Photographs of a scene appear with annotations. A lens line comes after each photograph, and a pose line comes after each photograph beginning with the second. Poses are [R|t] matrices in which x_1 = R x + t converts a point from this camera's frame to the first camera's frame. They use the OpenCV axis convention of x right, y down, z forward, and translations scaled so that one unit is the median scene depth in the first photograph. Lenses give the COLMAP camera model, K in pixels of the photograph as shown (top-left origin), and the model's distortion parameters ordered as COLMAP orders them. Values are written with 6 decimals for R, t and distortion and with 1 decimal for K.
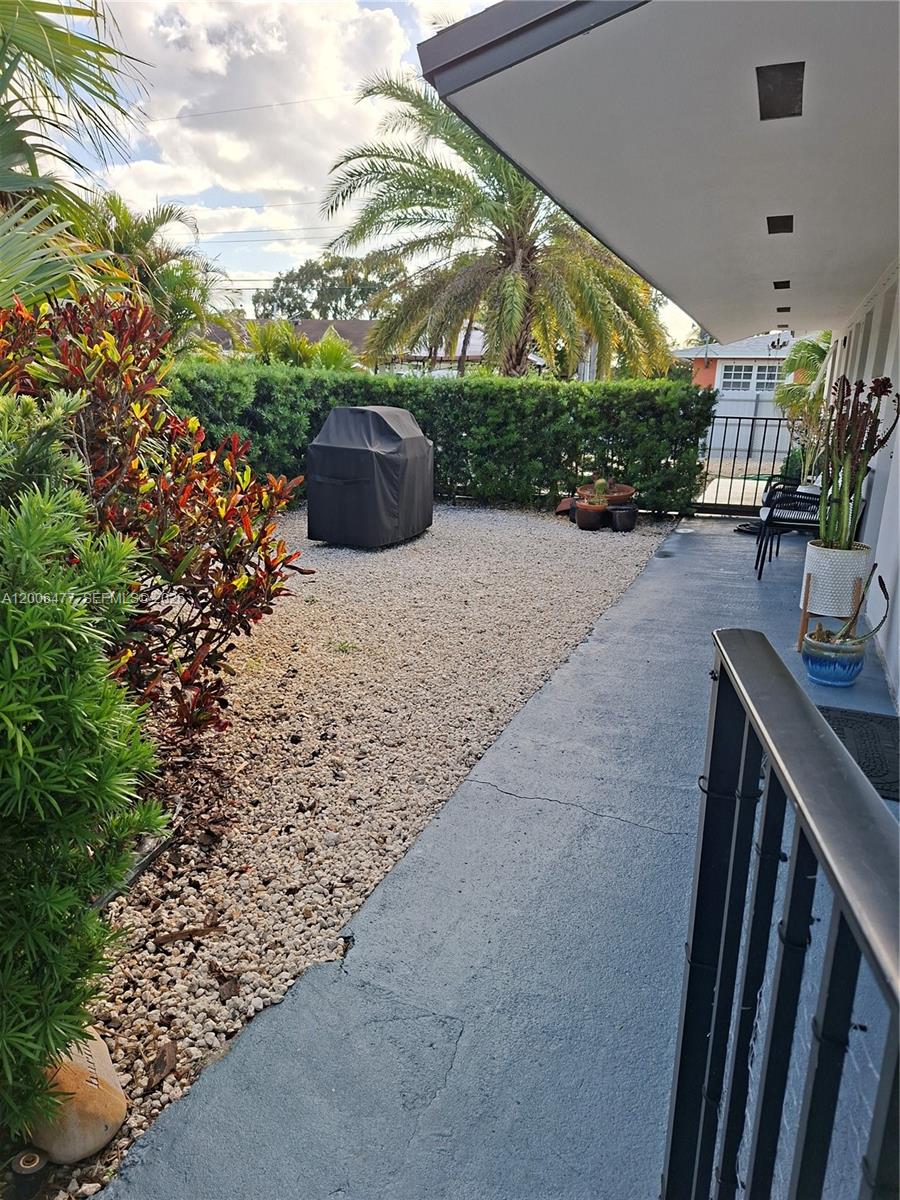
lens RADIAL K [[833.5, 0, 450.2], [0, 833.5, 600.9], [0, 0, 1]] dist [0.012836, -0.008829]
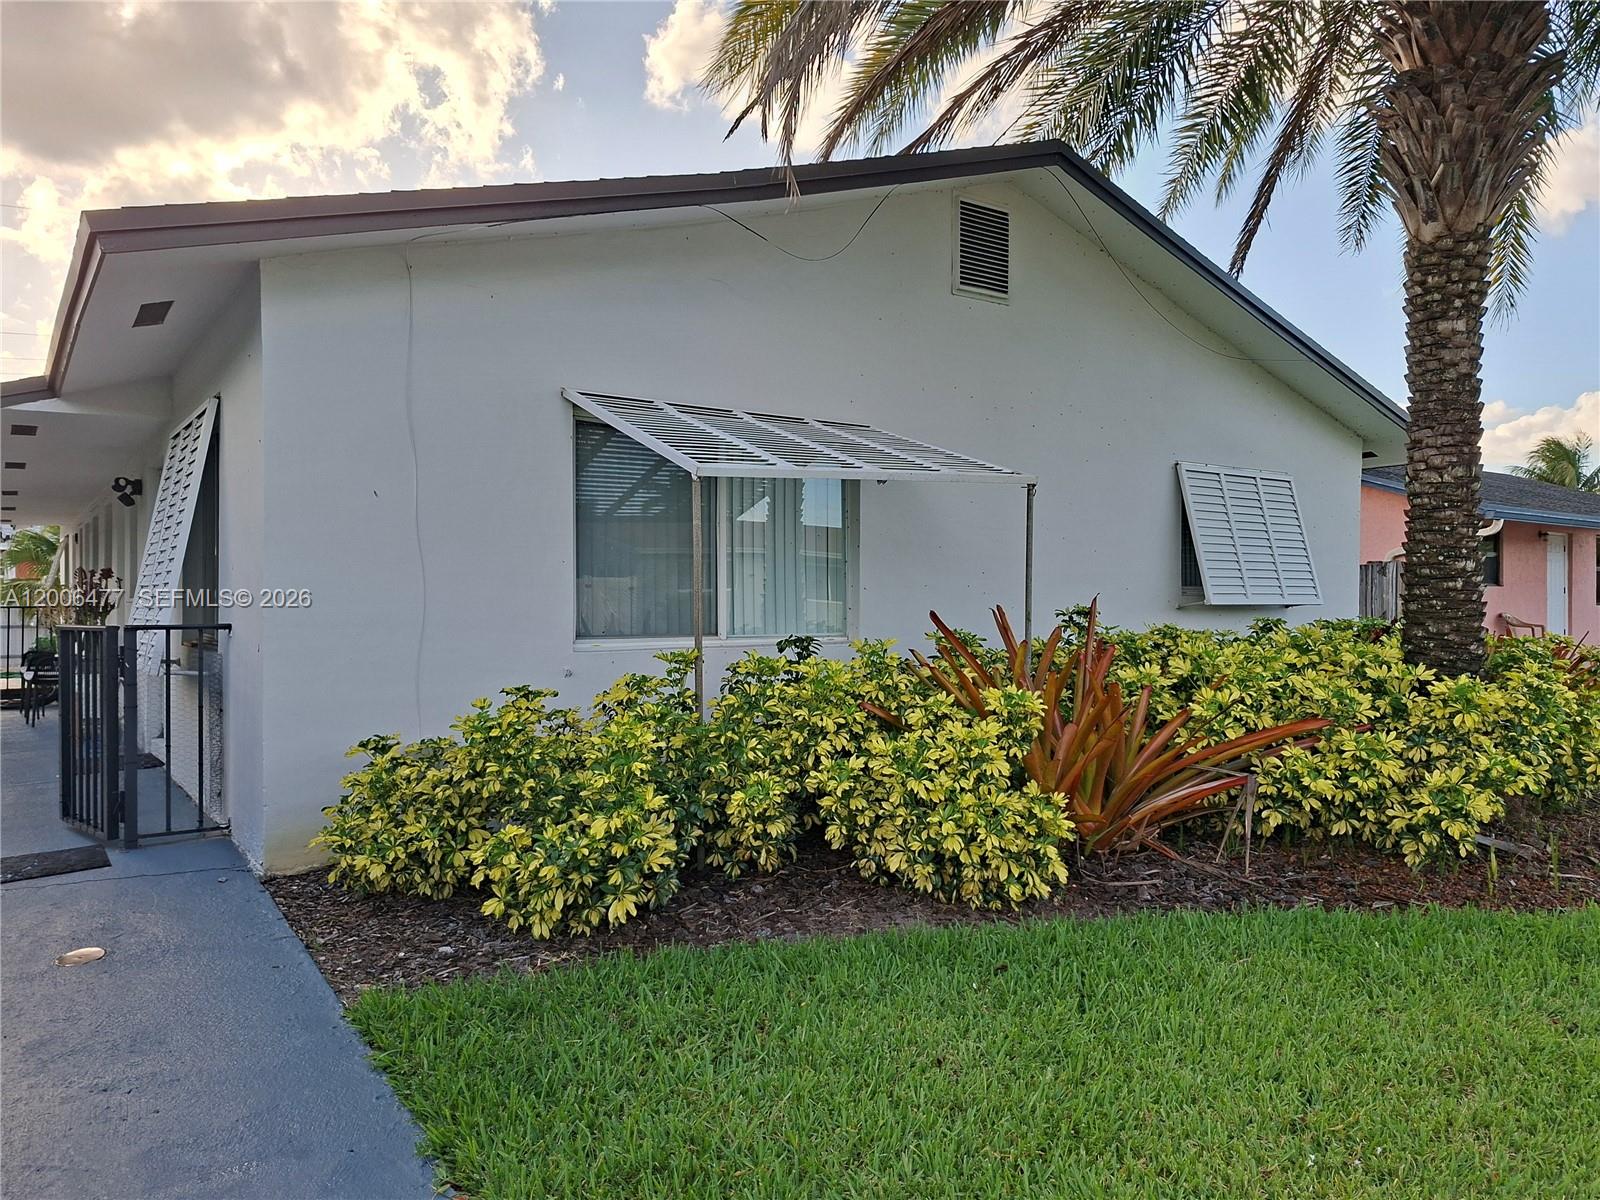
lens RADIAL K [[1111.3, 0, 800.7], [0, 1111.3, 599.6], [0, 0, 1]] dist [0.012836, -0.008829]
pose [[0.541288, -0.026907, 0.840407, -0.178628], [0.221952, 0.968610, -0.111943, 0.102530], [-0.811014, 0.247124, 0.530269, -0.383896]]
